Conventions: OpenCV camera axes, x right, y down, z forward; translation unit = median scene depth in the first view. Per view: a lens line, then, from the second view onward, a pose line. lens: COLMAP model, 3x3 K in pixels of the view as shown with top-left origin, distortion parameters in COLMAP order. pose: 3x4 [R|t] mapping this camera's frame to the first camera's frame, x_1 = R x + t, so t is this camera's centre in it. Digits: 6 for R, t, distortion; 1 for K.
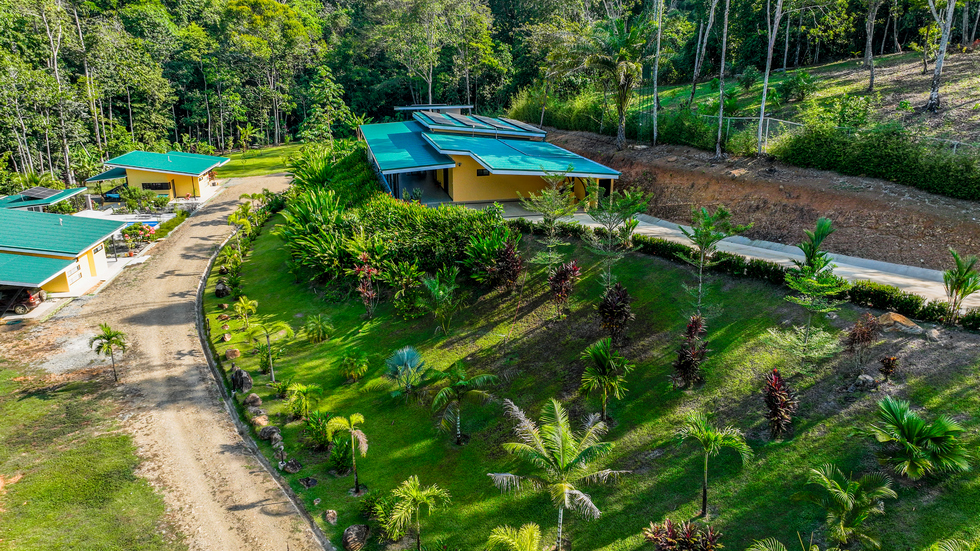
lens RADIAL K [[694.1, 0, 490.0], [0, 694.1, 275.5], [0, 0, 1]] dist [0.032450, 0.006510]
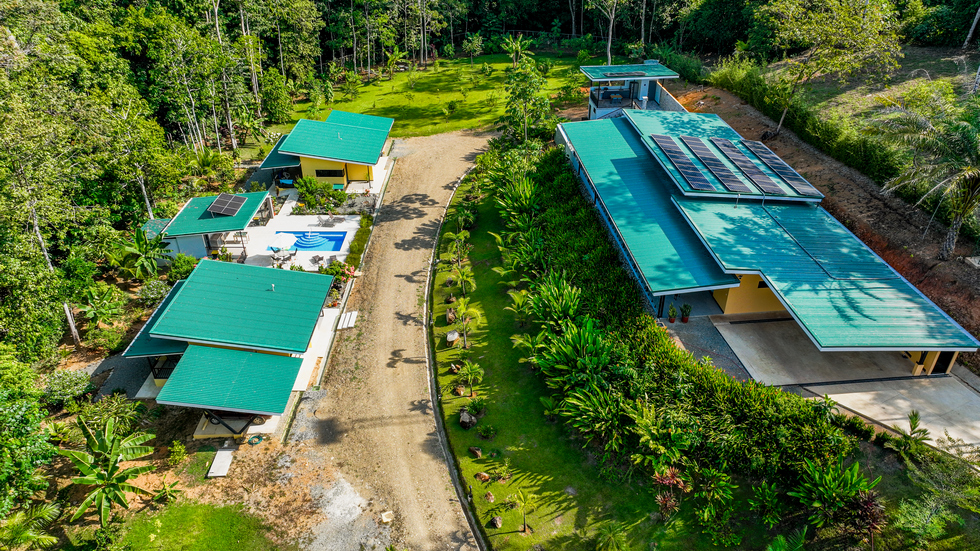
lens RADIAL K [[694.1, 0, 490.0], [0, 694.1, 275.5], [0, 0, 1]] dist [0.032450, 0.006510]
pose [[0.992496, 0.066198, -0.102804, -0.165680], [-0.039392, 0.969051, 0.243696, -0.229583], [0.115755, -0.237817, 0.964388, 0.107487]]
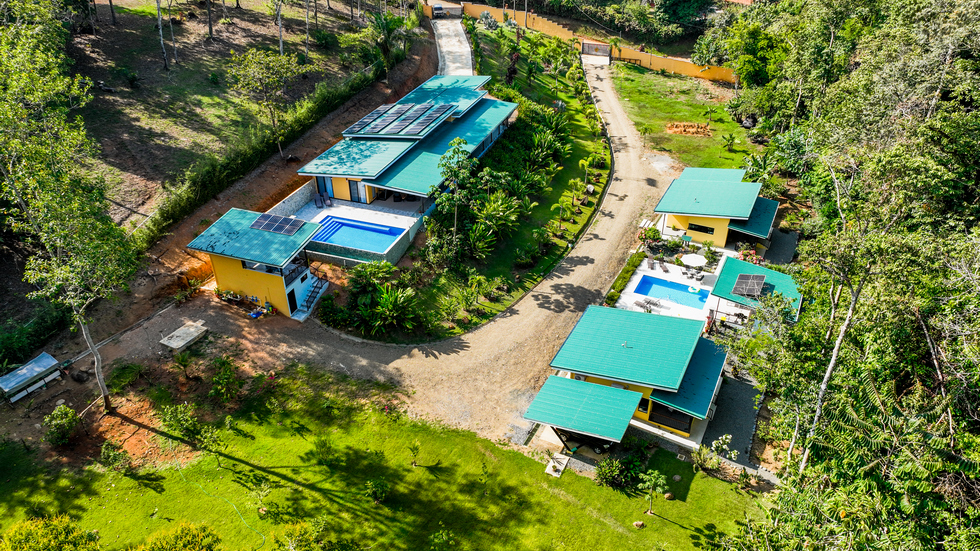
lens RADIAL K [[694.1, 0, 490.0], [0, 694.1, 275.5], [0, 0, 1]] dist [0.032450, 0.006510]
pose [[-0.845741, -0.278833, 0.454944, -0.665472], [0.171943, 0.664713, 0.727043, -0.754943], [-0.505131, 0.693115, -0.514232, 1.433454]]
